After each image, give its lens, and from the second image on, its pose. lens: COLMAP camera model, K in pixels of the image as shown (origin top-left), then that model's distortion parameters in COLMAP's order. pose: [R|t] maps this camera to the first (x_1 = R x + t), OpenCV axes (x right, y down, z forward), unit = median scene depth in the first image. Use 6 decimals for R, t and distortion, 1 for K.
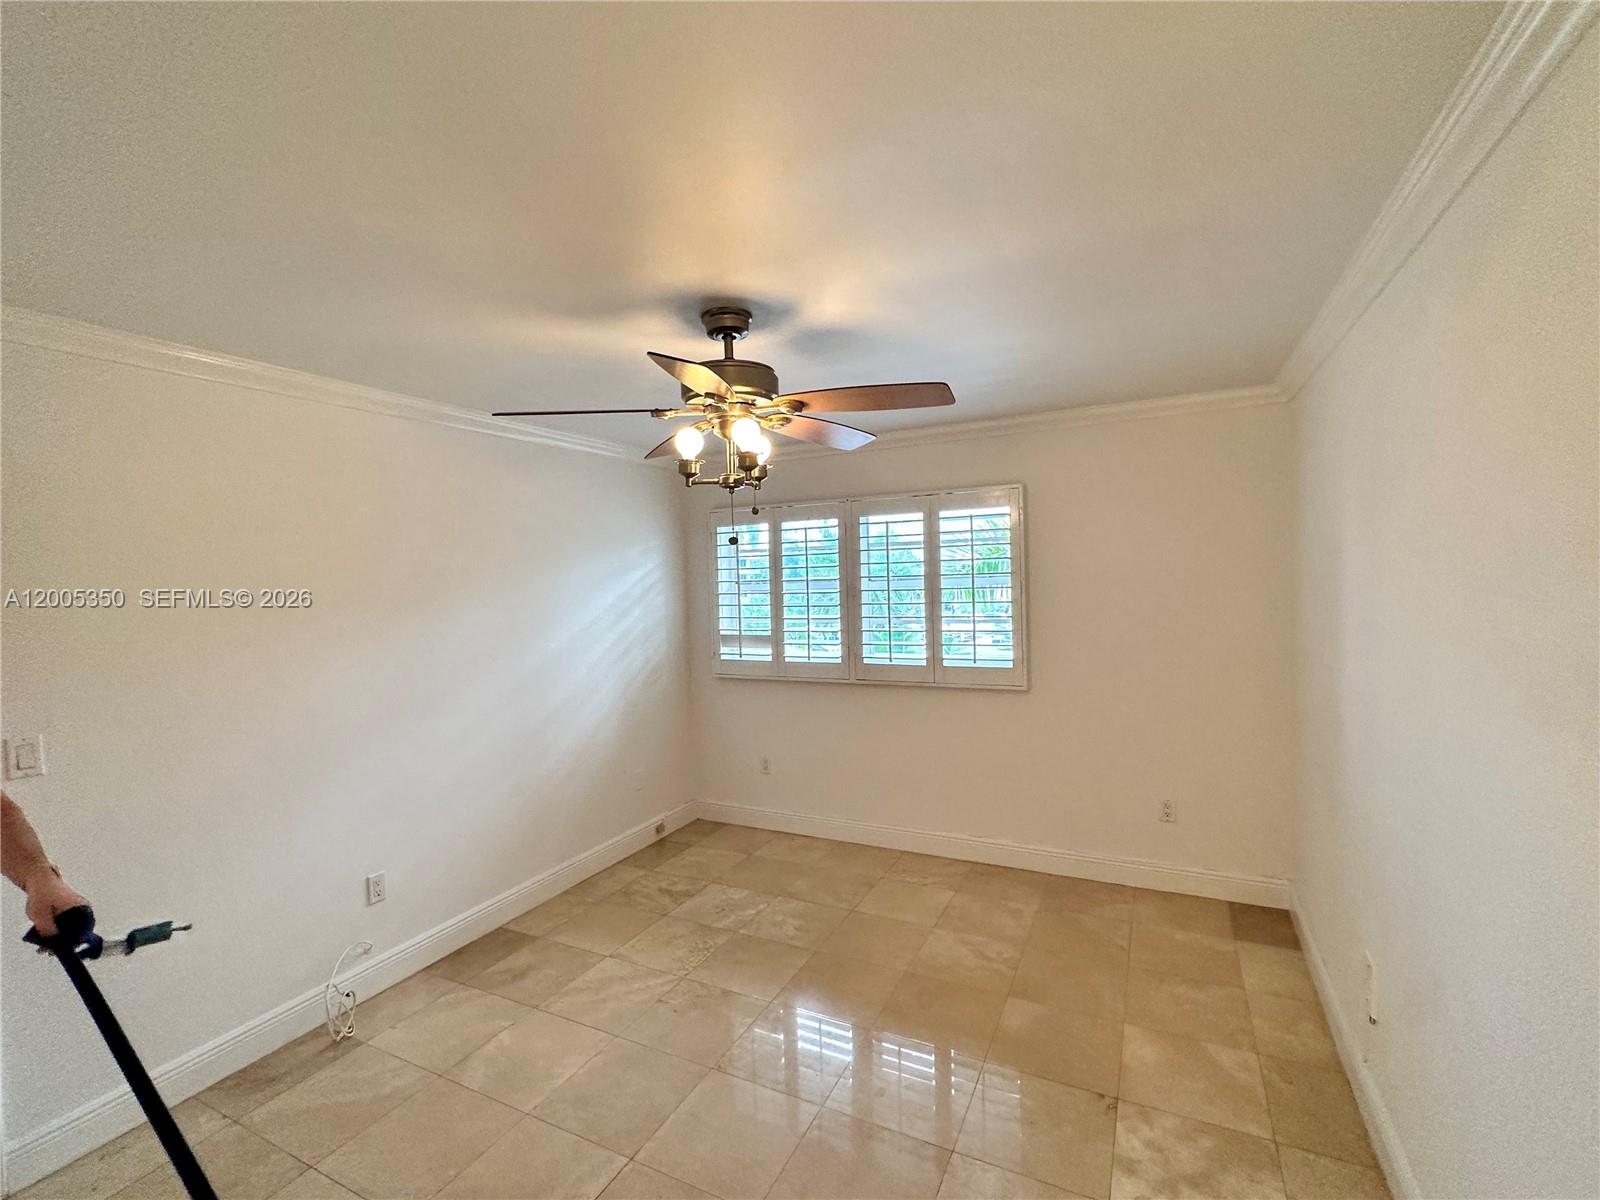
lens RADIAL K [[688.1, 0, 800.0], [0, 688.1, 600.0], [0, 0, 1]] dist [-0.009497, -0.000017]
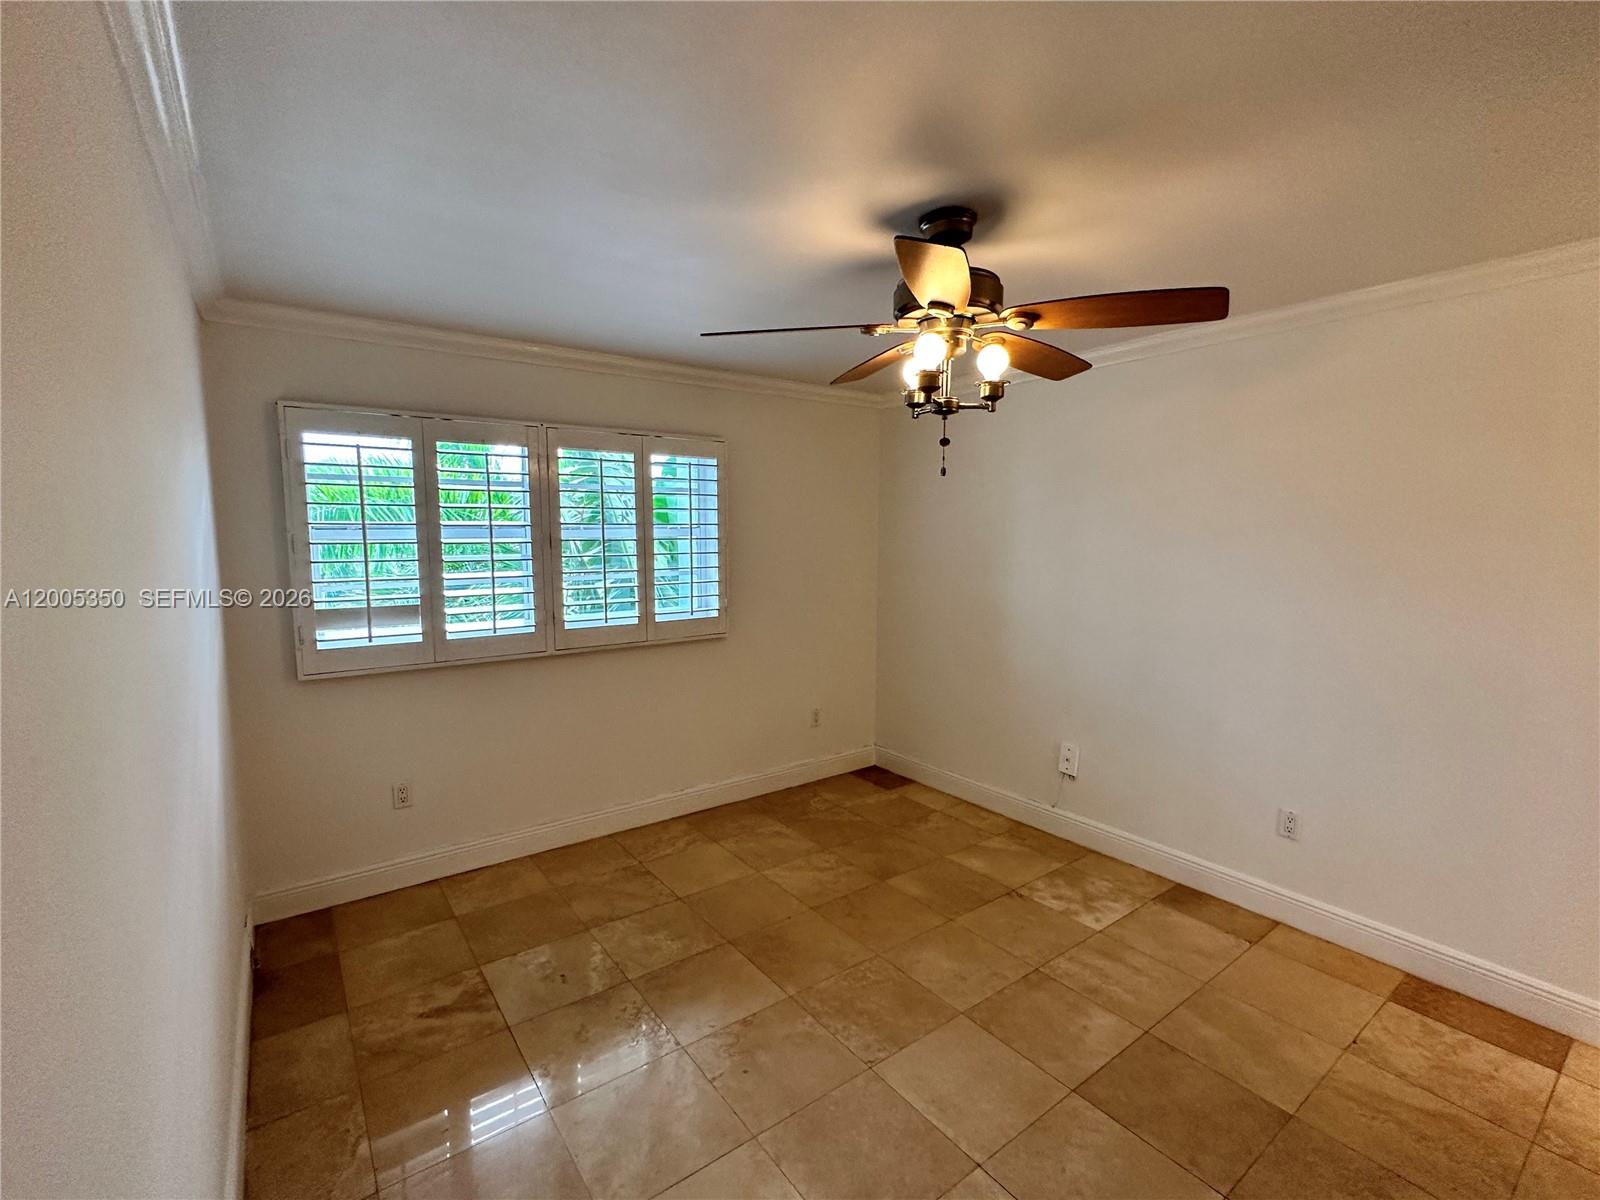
lens RADIAL K [[715.5, 0, 800.0], [0, 715.5, 600.0], [0, 0, 1]] dist [-0.002384, 0.000798]
pose [[0.458904, -0.065081, 0.886099, -0.561687], [0.006922, 0.997545, 0.069682, -0.000391], [-0.888459, -0.025844, 0.458228, 0.380349]]
